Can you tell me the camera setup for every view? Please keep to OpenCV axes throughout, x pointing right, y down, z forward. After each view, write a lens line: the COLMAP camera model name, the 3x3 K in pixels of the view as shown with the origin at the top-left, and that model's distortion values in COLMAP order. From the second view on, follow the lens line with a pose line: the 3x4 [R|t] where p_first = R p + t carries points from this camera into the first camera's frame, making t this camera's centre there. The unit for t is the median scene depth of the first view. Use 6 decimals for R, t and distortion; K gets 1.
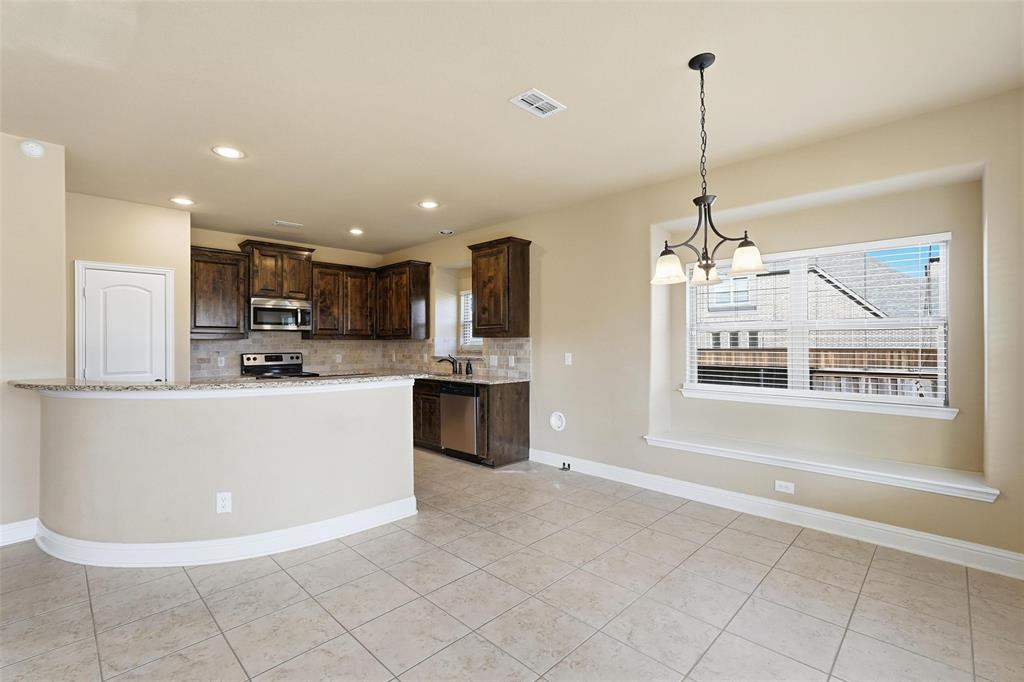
lens RADIAL K [[455.6, 0, 510.1], [0, 455.6, 340.5], [0, 0, 1]] dist [-0.011263, 0.001478]
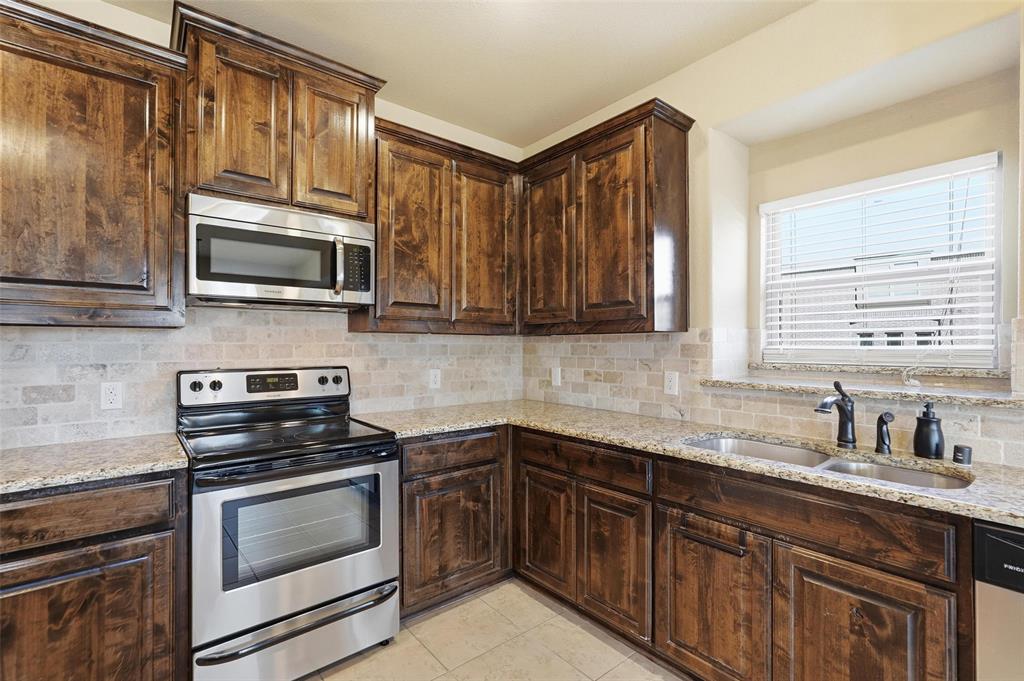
lens RADIAL K [[455.6, 0, 509.2], [0, 455.6, 343.3], [0, 0, 1]] dist [-0.011263, 0.001478]
pose [[0.993718, 0.005223, -0.111793, -0.296114], [-0.005174, 0.999986, 0.000735, 0.006788], [0.111796, -0.000152, 0.993731, 0.668444]]
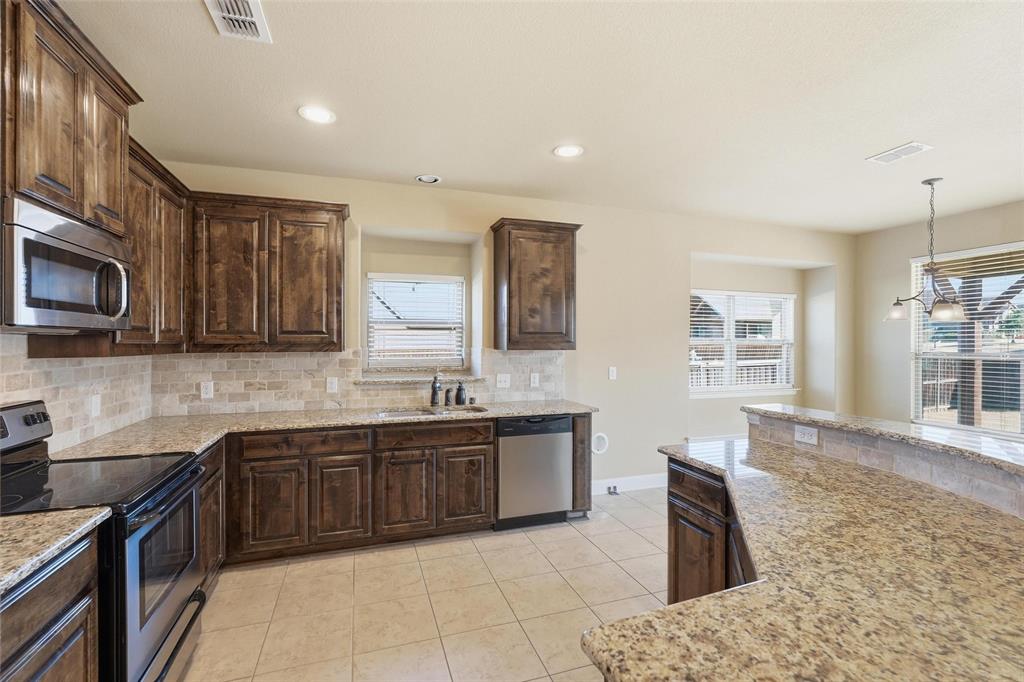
lens RADIAL K [[455.6, 0, 507.7], [0, 455.6, 338.5], [0, 0, 1]] dist [-0.011263, 0.001478]
pose [[0.453885, 0.010982, 0.890993, -0.624027], [-0.006210, 0.999939, -0.009162, -0.015794], [-0.891039, -0.001374, 0.453925, 0.603827]]
